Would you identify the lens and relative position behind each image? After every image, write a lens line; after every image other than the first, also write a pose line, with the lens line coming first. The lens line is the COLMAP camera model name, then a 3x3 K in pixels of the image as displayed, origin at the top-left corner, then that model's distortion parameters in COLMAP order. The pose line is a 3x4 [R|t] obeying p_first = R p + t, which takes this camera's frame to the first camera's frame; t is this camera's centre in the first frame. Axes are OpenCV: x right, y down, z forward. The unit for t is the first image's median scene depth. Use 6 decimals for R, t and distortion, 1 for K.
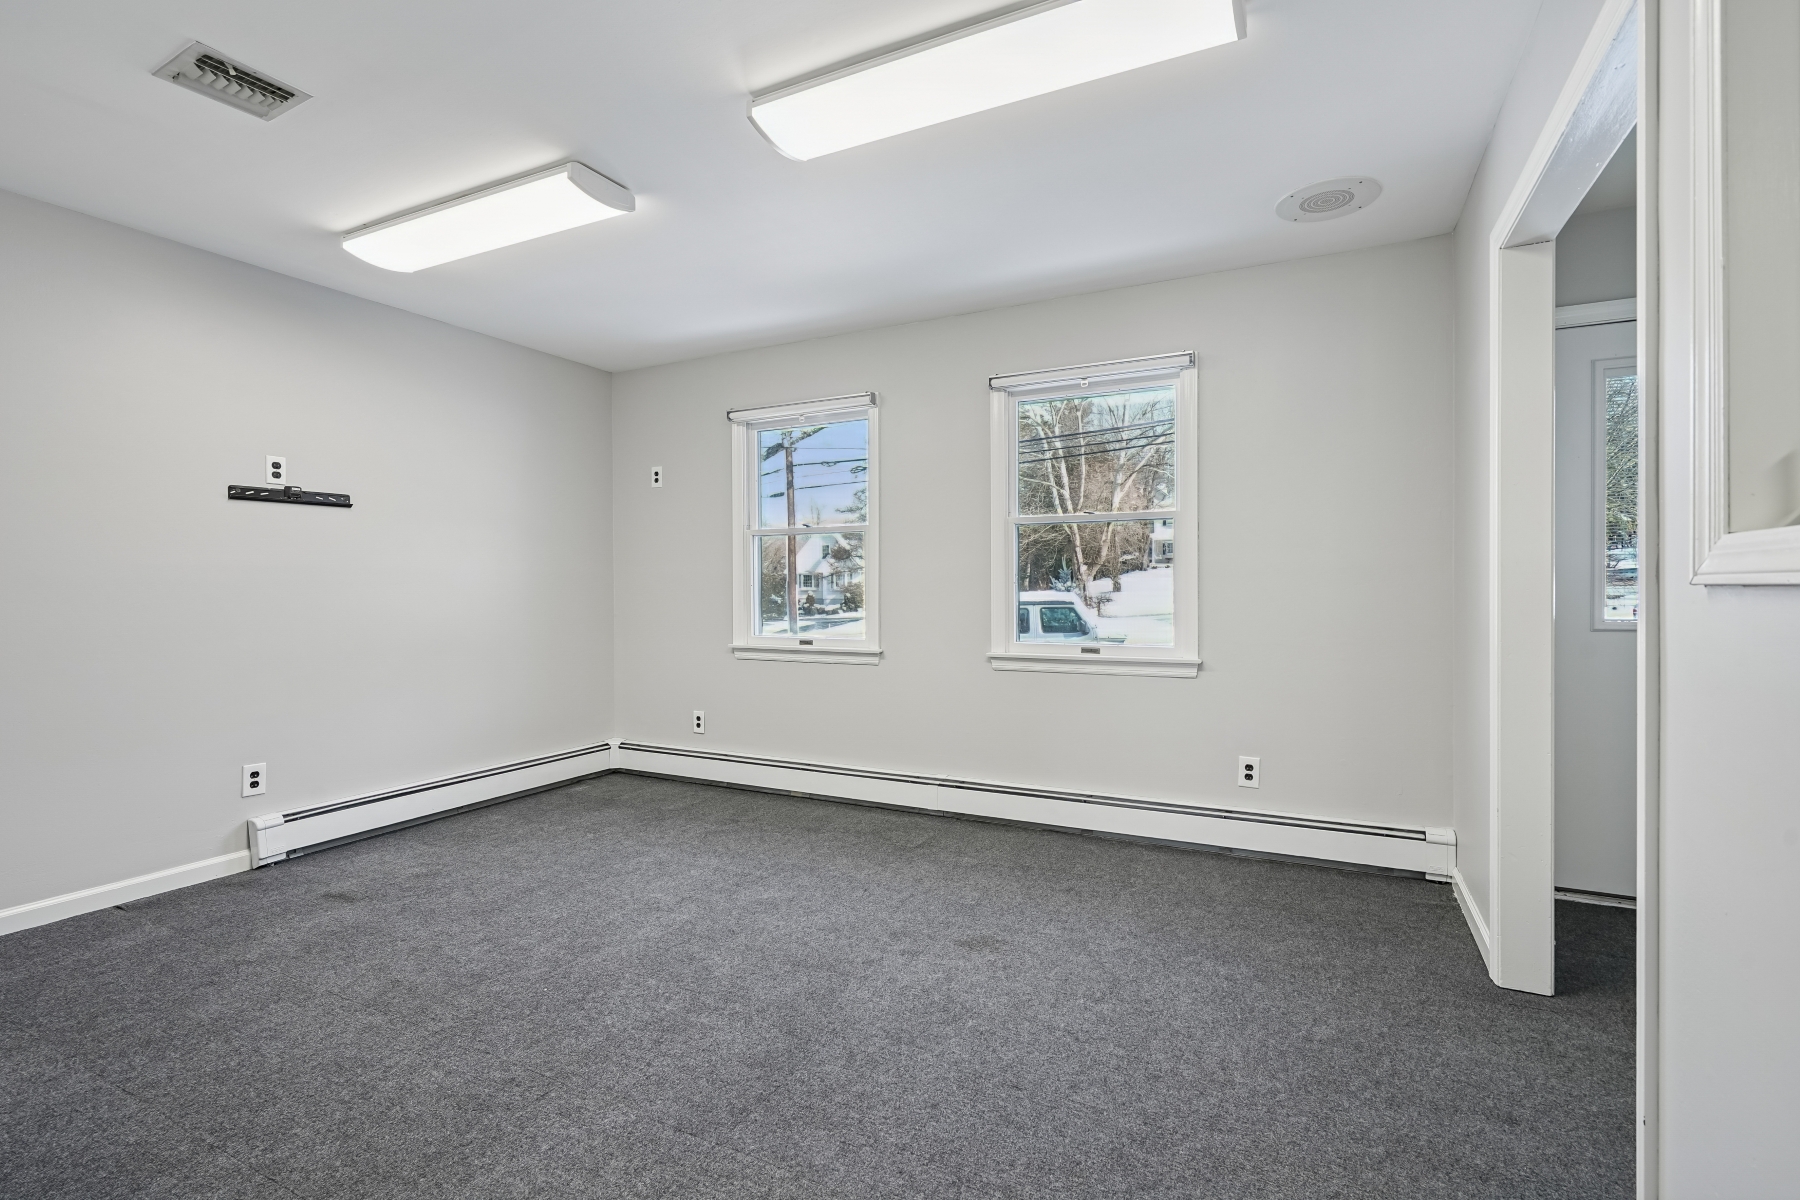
lens RADIAL K [[821.1, 0, 902.9], [0, 821.1, 600.1], [0, 0, 1]] dist [0.005032, 0.001445]
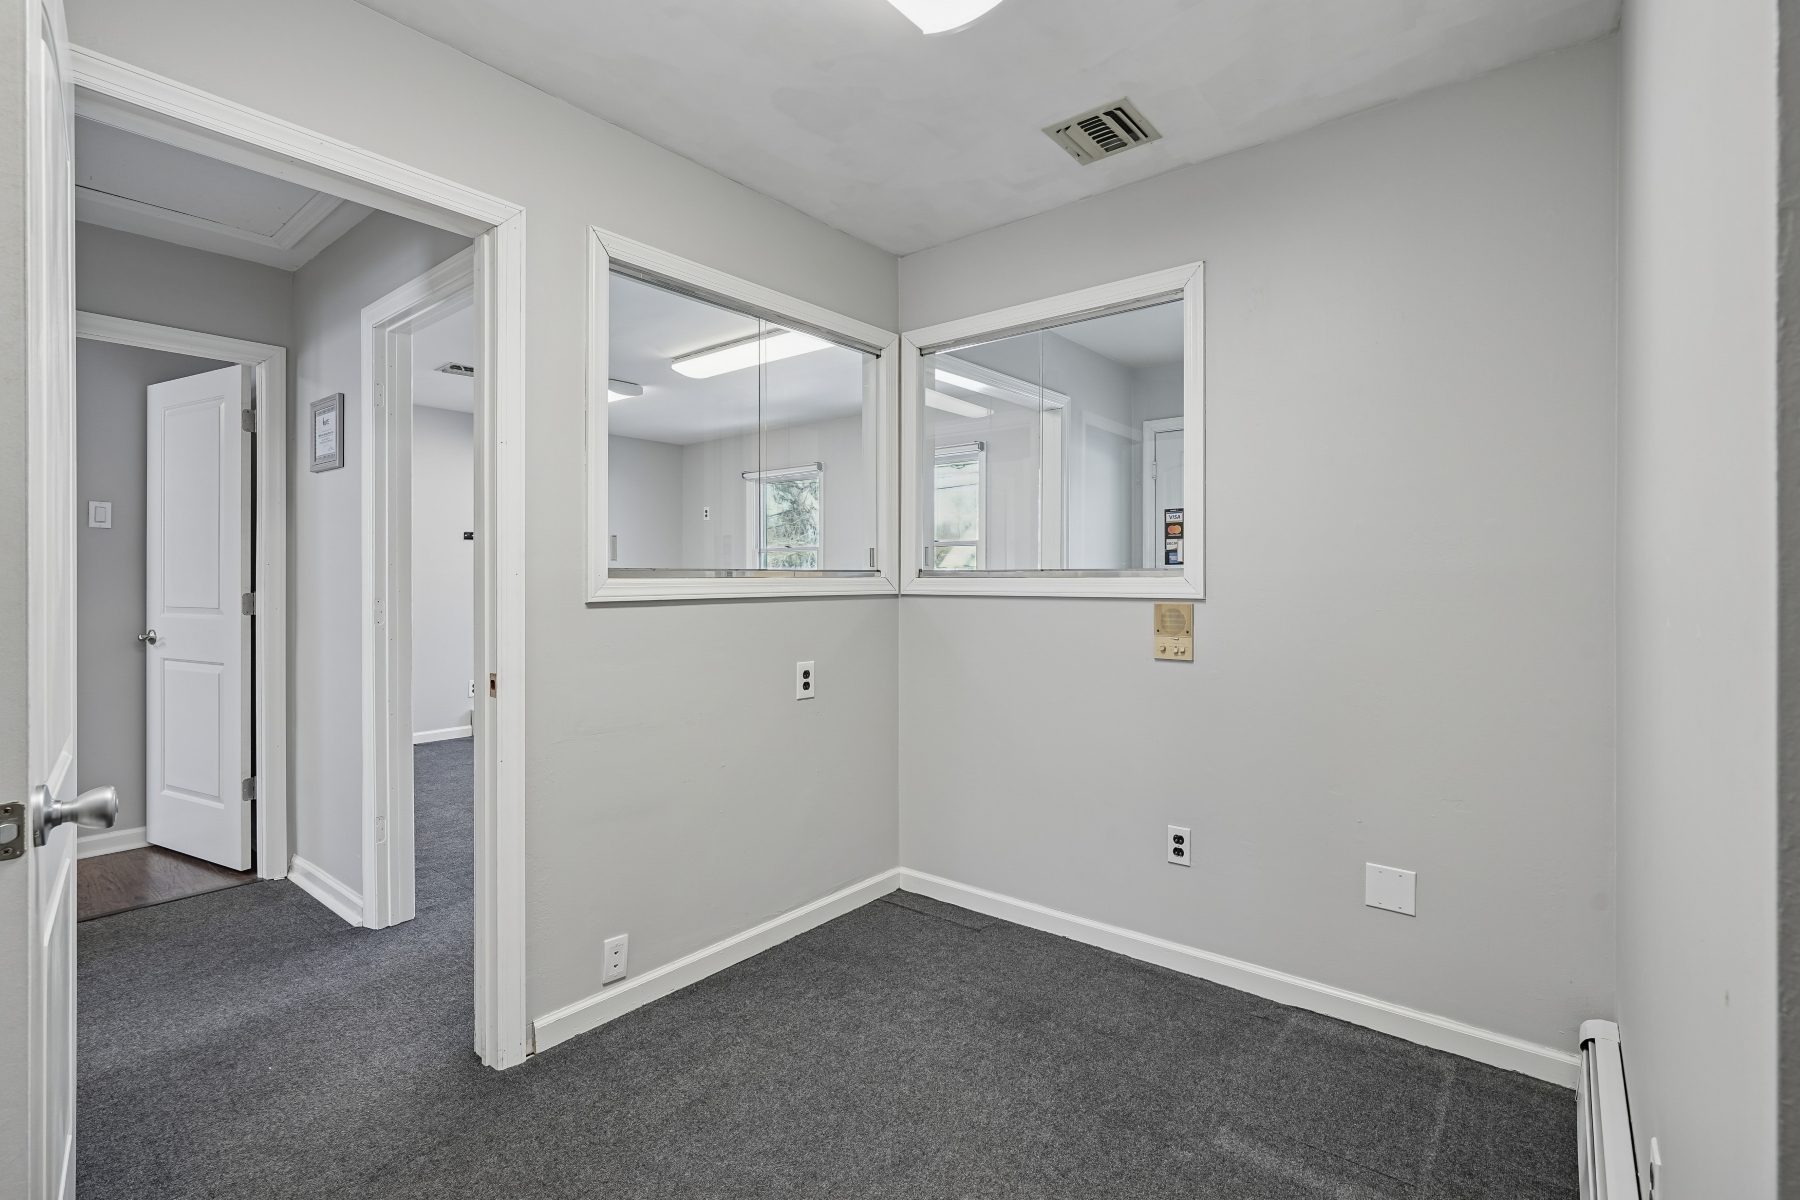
lens RADIAL K [[821.1, 0, 897.9], [0, 821.1, 589.0], [0, 0, 1]] dist [0.005032, 0.001445]
pose [[0.977634, 0.002765, -0.210295, 0.652773], [-0.004579, 0.999956, -0.008140, 0.003810], [0.210263, 0.008921, 0.977604, -0.749251]]
